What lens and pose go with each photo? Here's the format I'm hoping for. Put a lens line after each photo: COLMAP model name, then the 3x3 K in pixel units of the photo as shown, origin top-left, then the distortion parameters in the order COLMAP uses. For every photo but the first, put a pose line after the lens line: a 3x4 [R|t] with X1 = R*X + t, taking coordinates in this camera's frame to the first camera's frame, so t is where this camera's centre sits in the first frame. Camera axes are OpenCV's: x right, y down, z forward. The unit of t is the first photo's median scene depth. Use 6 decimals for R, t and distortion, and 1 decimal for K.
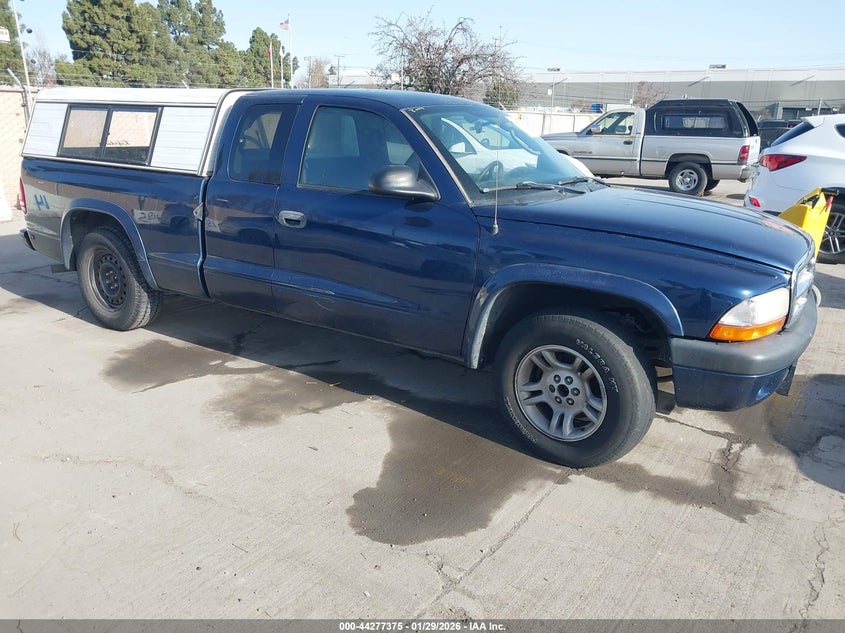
lens RADIAL K [[651.6, 0, 423.3], [0, 651.6, 317.4], [0, 0, 1]] dist [0.005685, -0.035404]
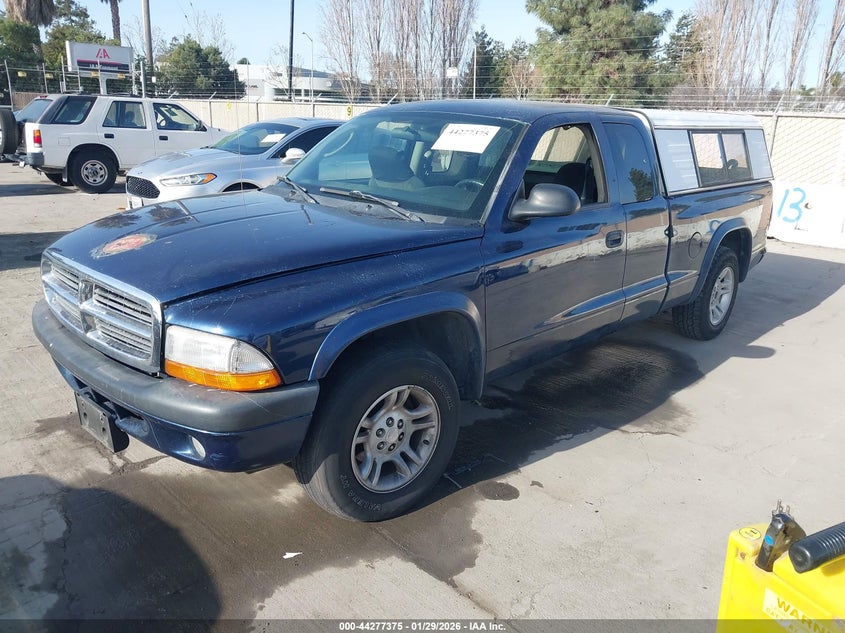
lens RADIAL K [[651.6, 0, 422.5], [0, 651.6, 315.7], [0, 0, 1]] dist [0.005685, -0.035404]
pose [[-0.181635, 0.234018, -0.955115, 1.279671], [-0.299801, 0.911854, 0.280432, -0.394029], [0.936551, 0.337281, -0.095465, 1.469493]]
